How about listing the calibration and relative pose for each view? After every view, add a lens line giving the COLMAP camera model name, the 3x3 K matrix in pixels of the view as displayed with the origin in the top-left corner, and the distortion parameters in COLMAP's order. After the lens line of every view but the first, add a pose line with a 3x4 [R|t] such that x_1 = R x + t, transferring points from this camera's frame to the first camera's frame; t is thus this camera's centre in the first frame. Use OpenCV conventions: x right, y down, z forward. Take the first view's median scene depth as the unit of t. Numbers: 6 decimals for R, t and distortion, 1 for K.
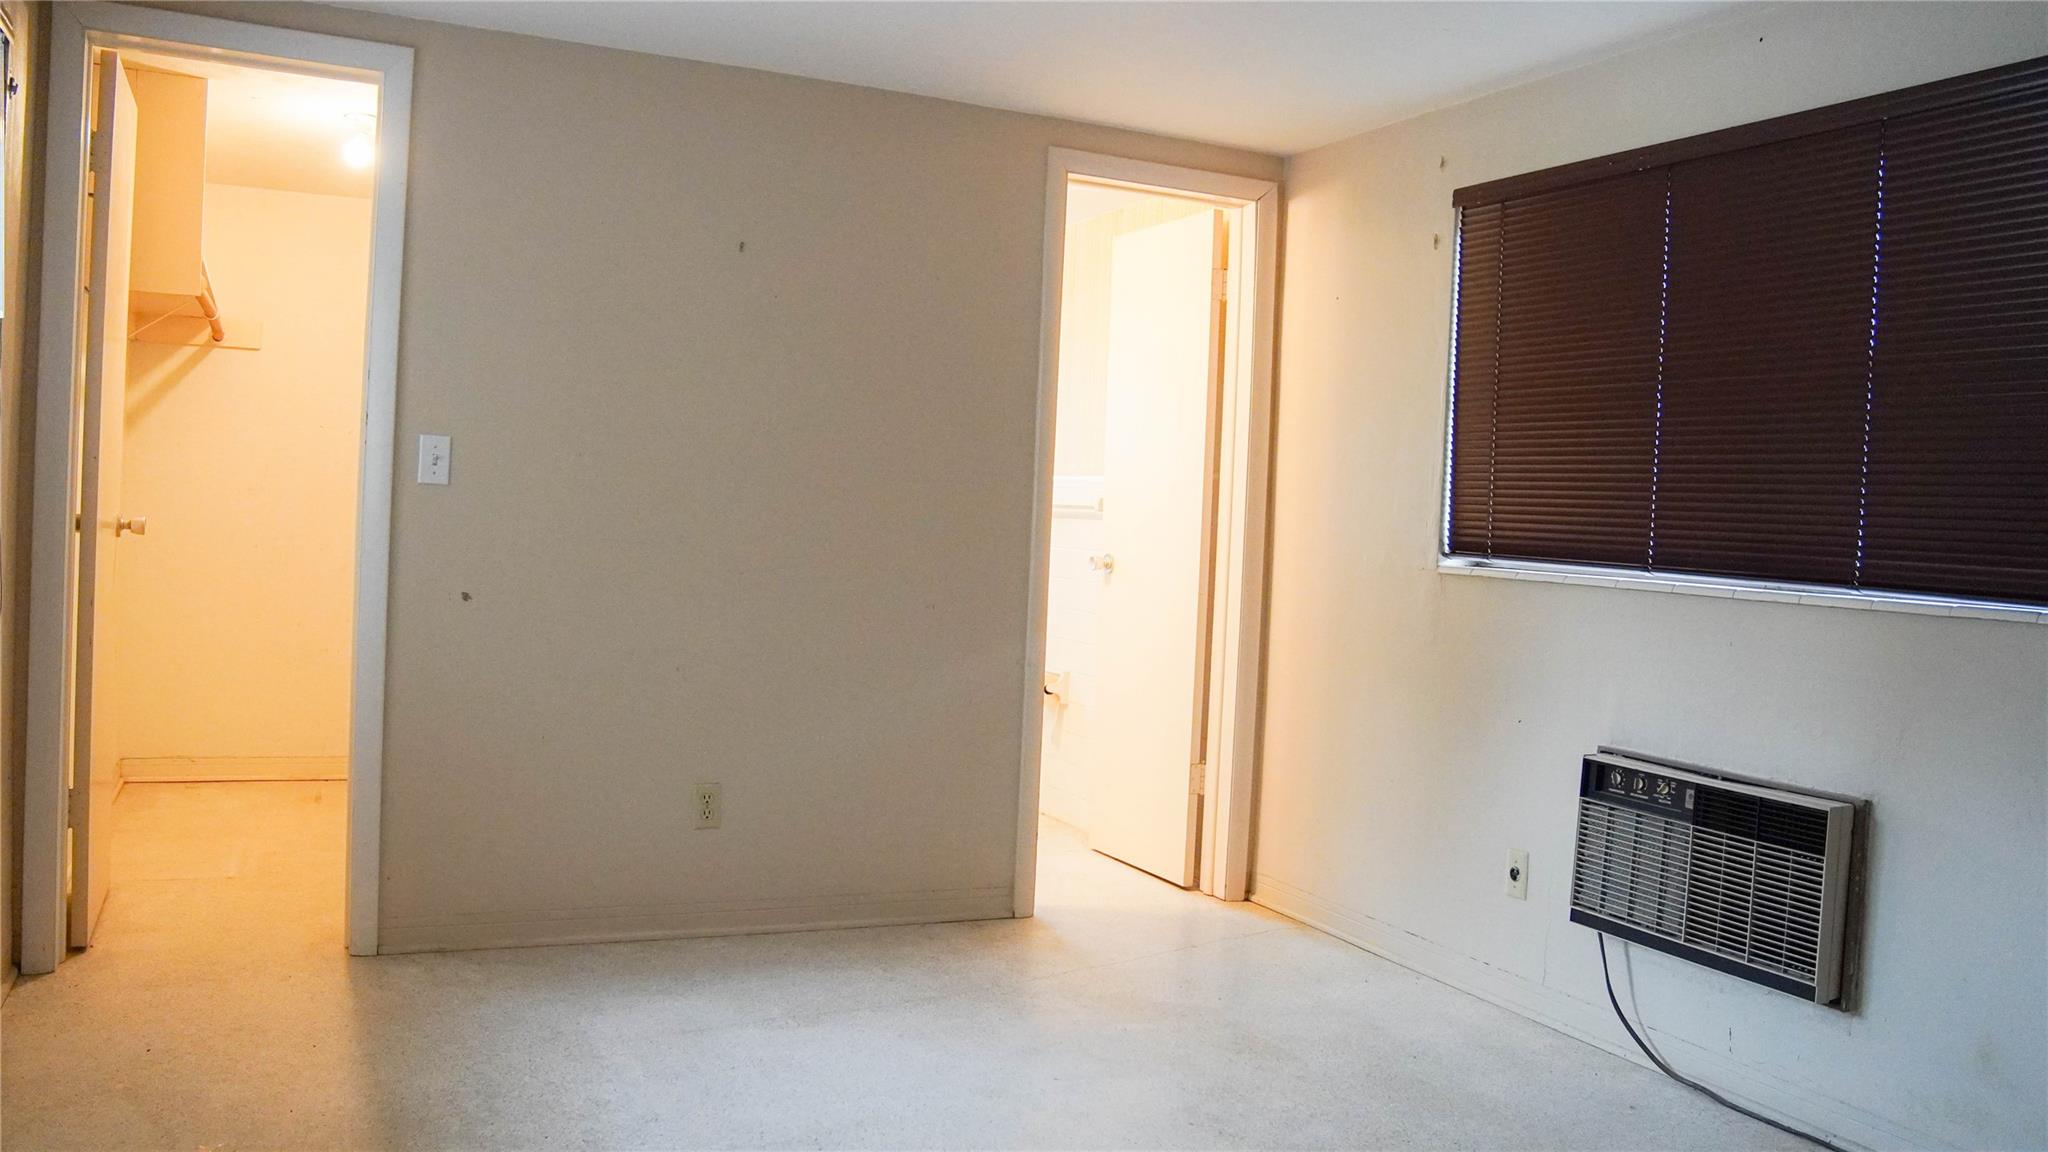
lens RADIAL K [[1569.6, 0, 1007.2], [0, 1569.6, 582.1], [0, 0, 1]] dist [-0.138317, 0.106496]
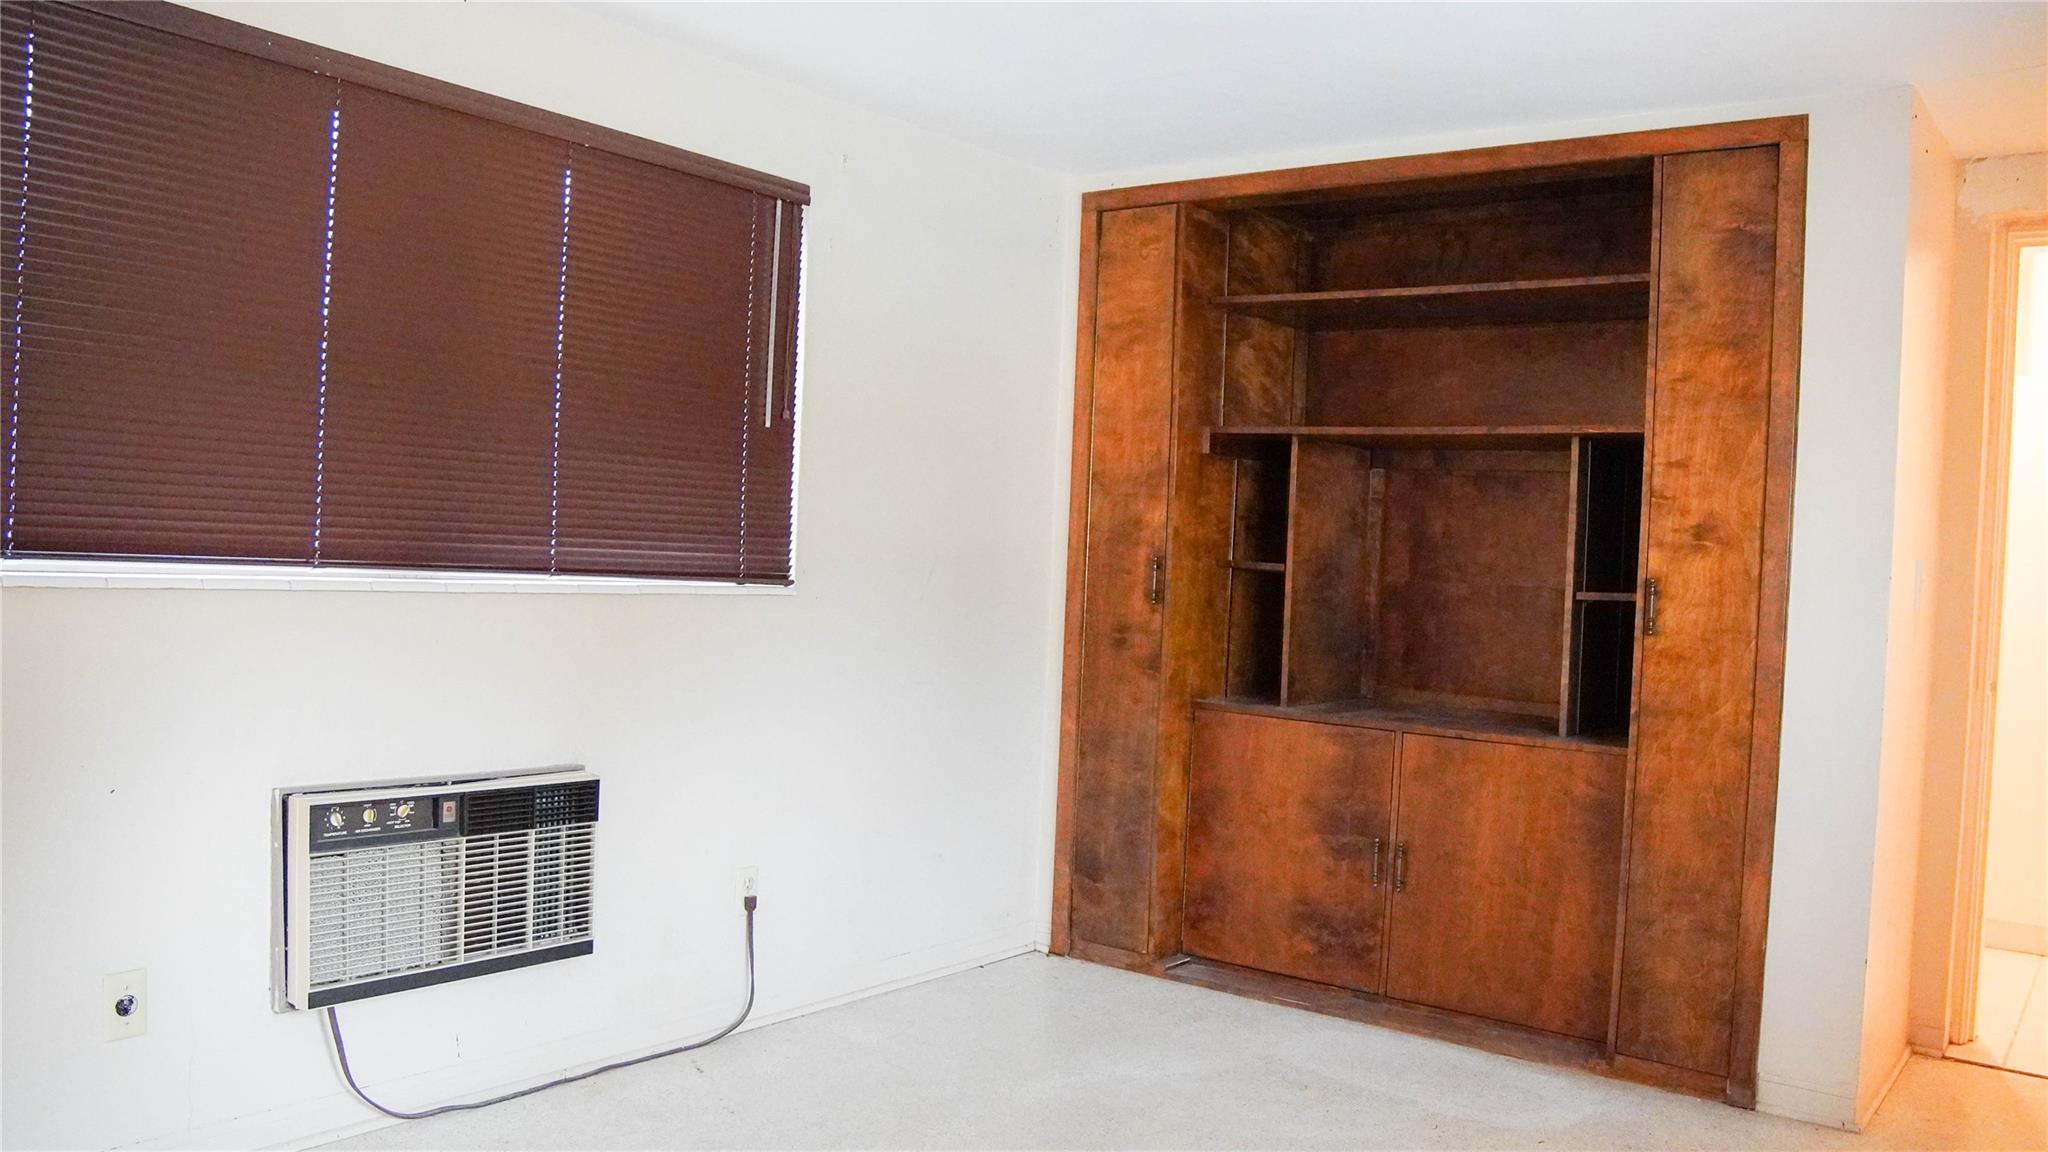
lens RADIAL K [[1569.6, 0, 1007.2], [0, 1569.6, 582.1], [0, 0, 1]] dist [-0.138317, 0.106496]
pose [[-0.445870, -0.080265, 0.891492, -0.517740], [-0.024204, 0.996688, 0.077631, -0.076452], [-0.894770, 0.013036, -0.446336, 1.099200]]
